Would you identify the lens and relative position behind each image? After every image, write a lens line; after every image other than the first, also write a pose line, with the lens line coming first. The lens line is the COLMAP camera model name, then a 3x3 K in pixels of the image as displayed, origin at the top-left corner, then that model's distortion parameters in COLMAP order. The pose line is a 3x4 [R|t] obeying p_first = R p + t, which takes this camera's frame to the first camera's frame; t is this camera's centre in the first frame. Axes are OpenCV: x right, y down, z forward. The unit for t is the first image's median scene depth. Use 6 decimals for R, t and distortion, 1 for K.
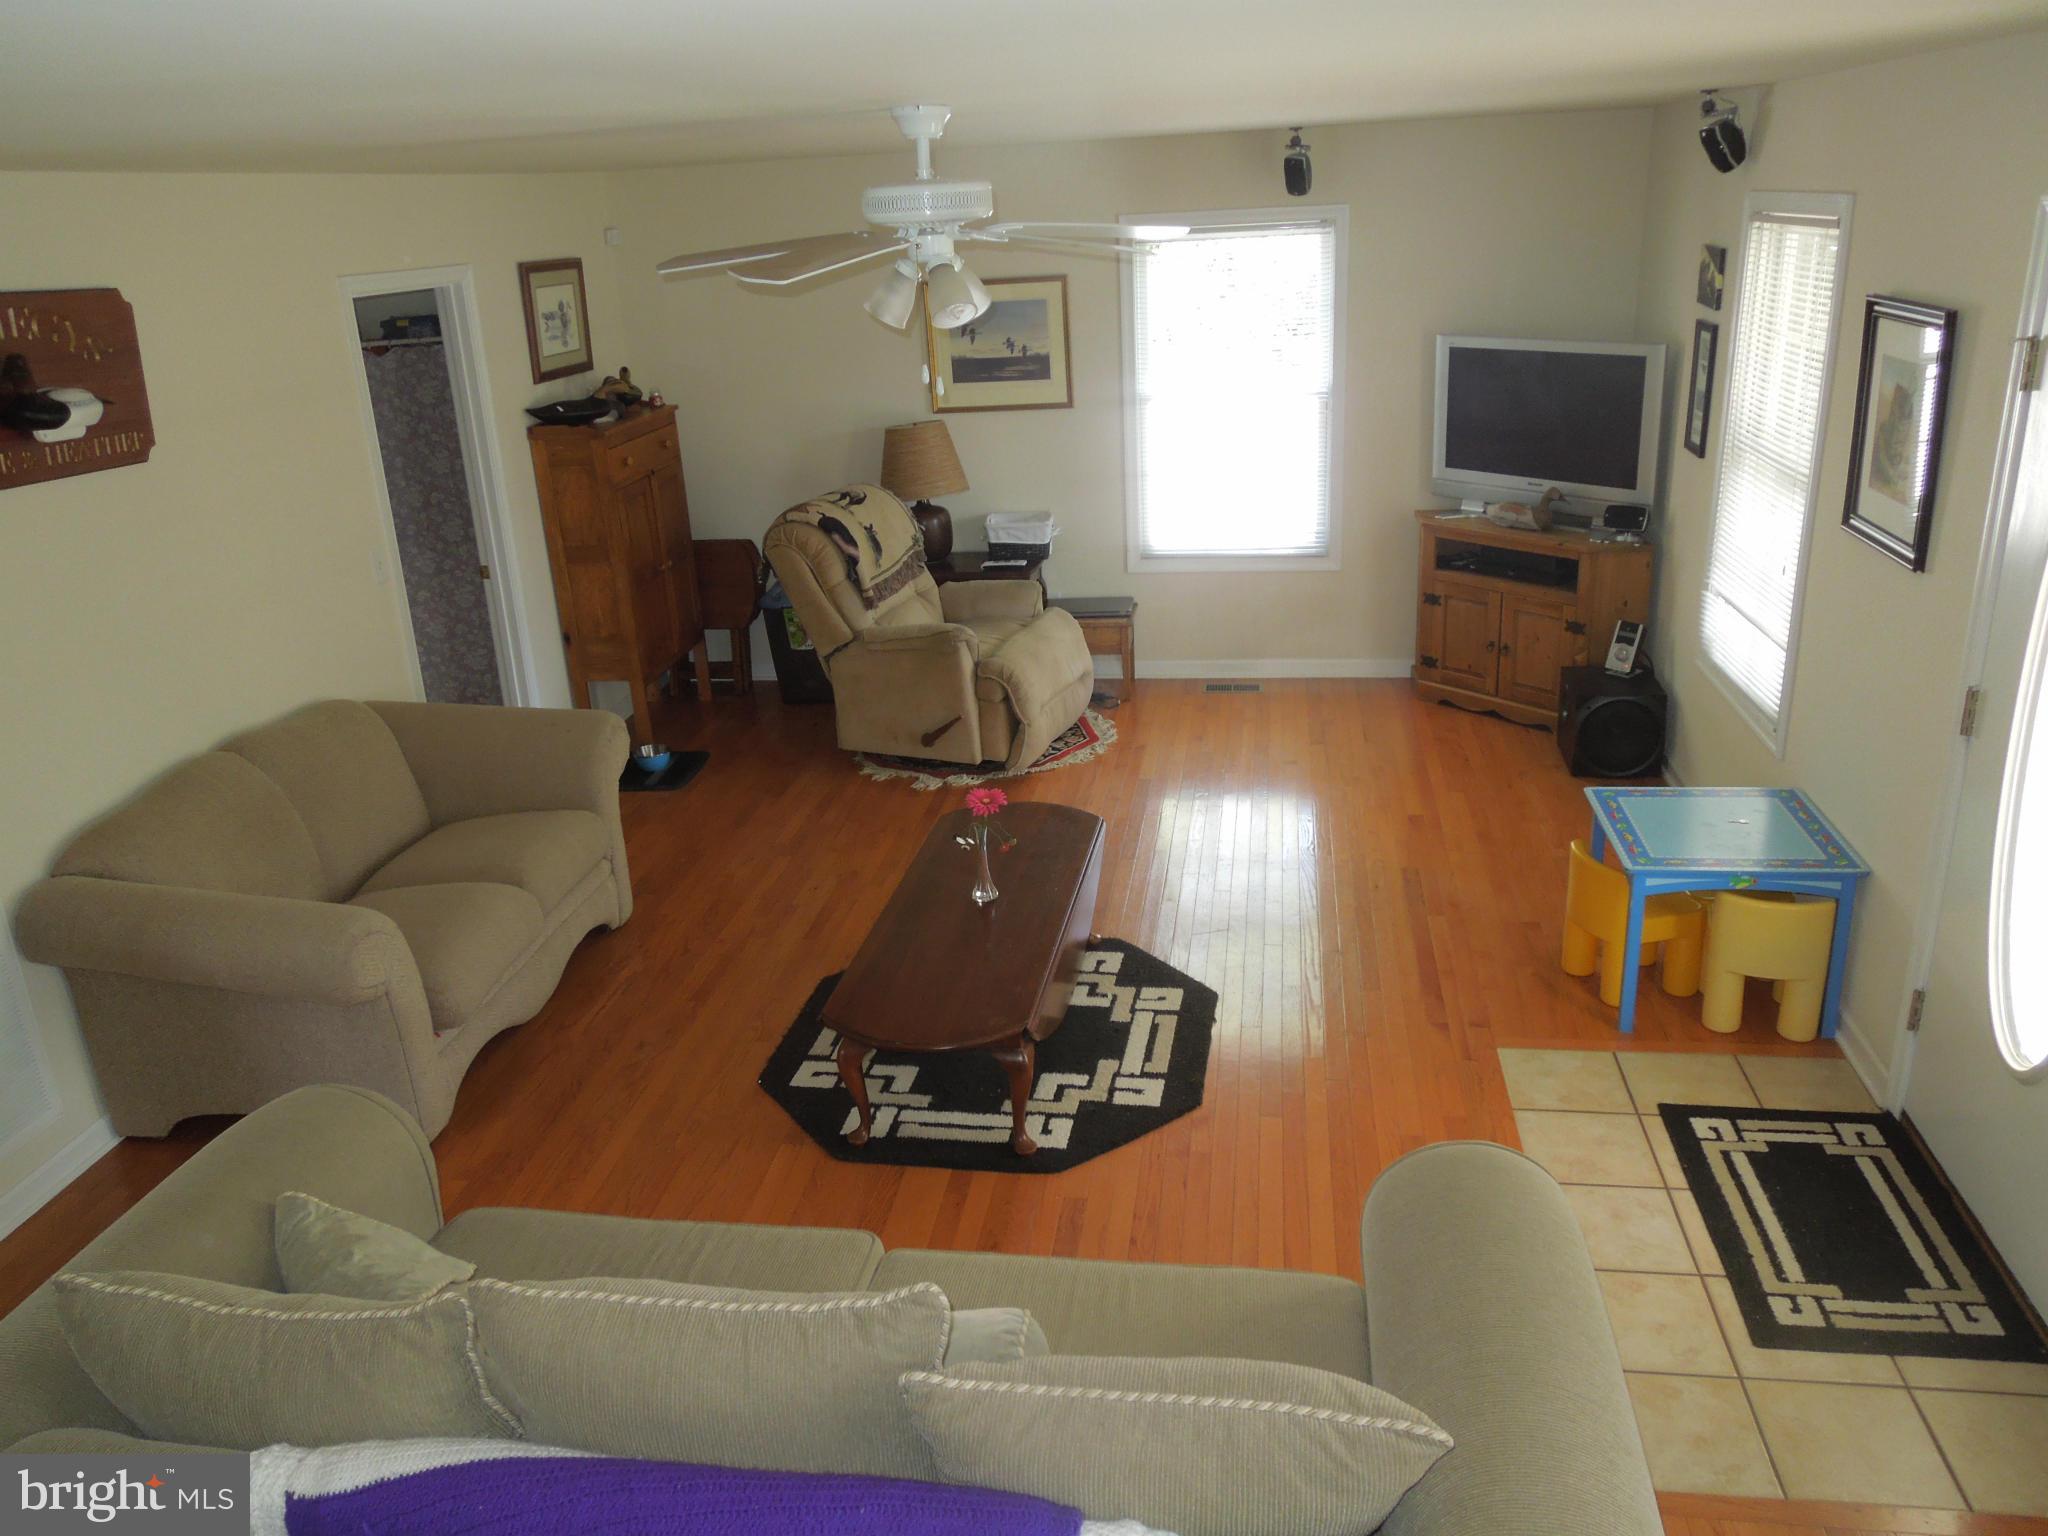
lens RADIAL K [[1541.1, 0, 1023.2], [0, 1541.1, 768.4], [0, 0, 1]] dist [-0.008611, -0.006775]
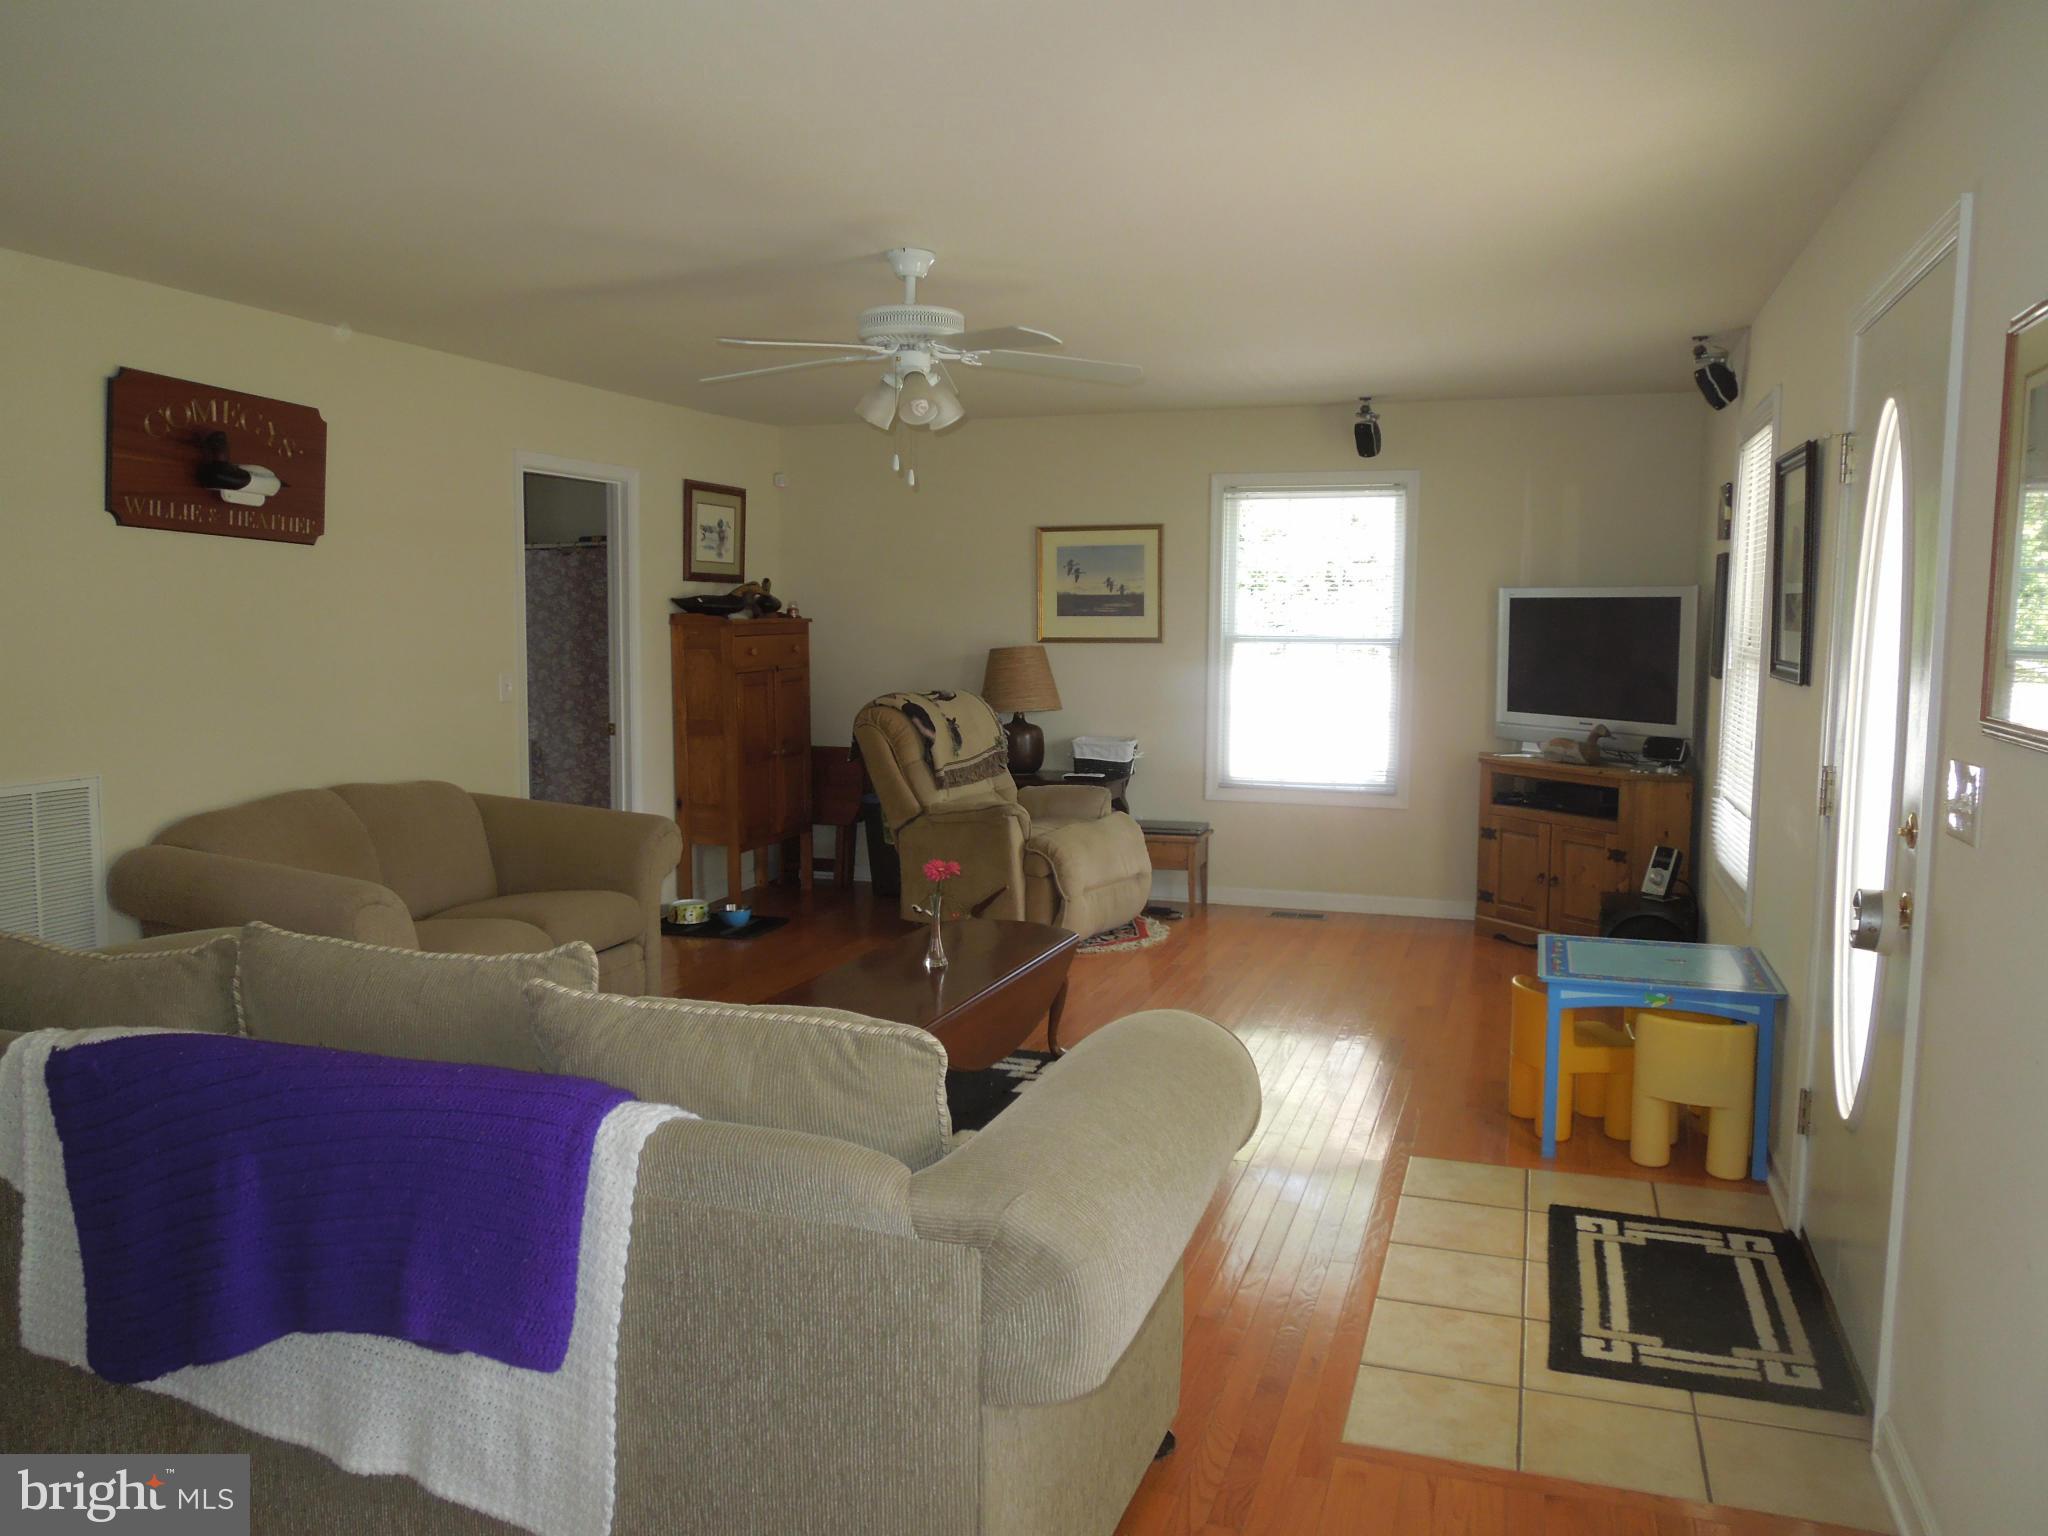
lens RADIAL K [[1541.1, 0, 1022.2], [0, 1541.1, 764.0], [0, 0, 1]] dist [-0.008611, -0.006775]
pose [[0.983388, 0.072893, -0.166234, 0.138366], [-0.112051, 0.964279, -0.240023, 0.136025], [0.142800, 0.254662, 0.956428, -0.035587]]
